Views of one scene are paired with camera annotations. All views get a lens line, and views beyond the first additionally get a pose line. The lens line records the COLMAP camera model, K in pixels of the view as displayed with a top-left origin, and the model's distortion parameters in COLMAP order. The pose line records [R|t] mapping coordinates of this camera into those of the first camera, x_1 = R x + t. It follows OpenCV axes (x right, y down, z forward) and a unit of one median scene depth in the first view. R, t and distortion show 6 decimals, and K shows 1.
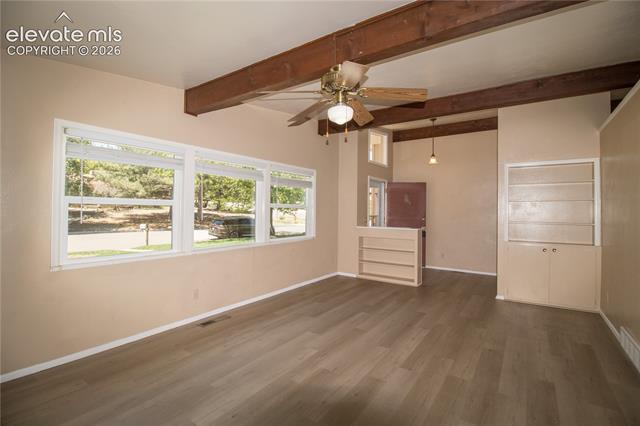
lens RADIAL K [[296.1, 0, 326.3], [0, 296.1, 209.1], [0, 0, 1]] dist [-0.010148, -0.000526]
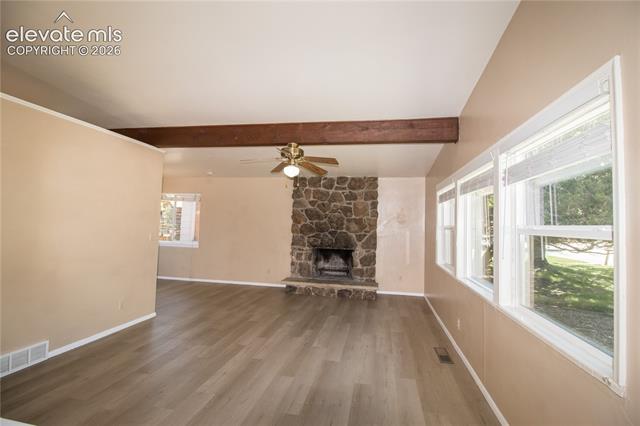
lens RADIAL K [[296.1, 0, 326.3], [0, 296.1, 209.1], [0, 0, 1]] dist [-0.010148, -0.000526]
pose [[-0.910512, -0.052718, -0.410108, 0.410903], [-0.030729, 0.997723, -0.060031, -0.008547], [0.412339, -0.042057, -0.910059, 1.976298]]
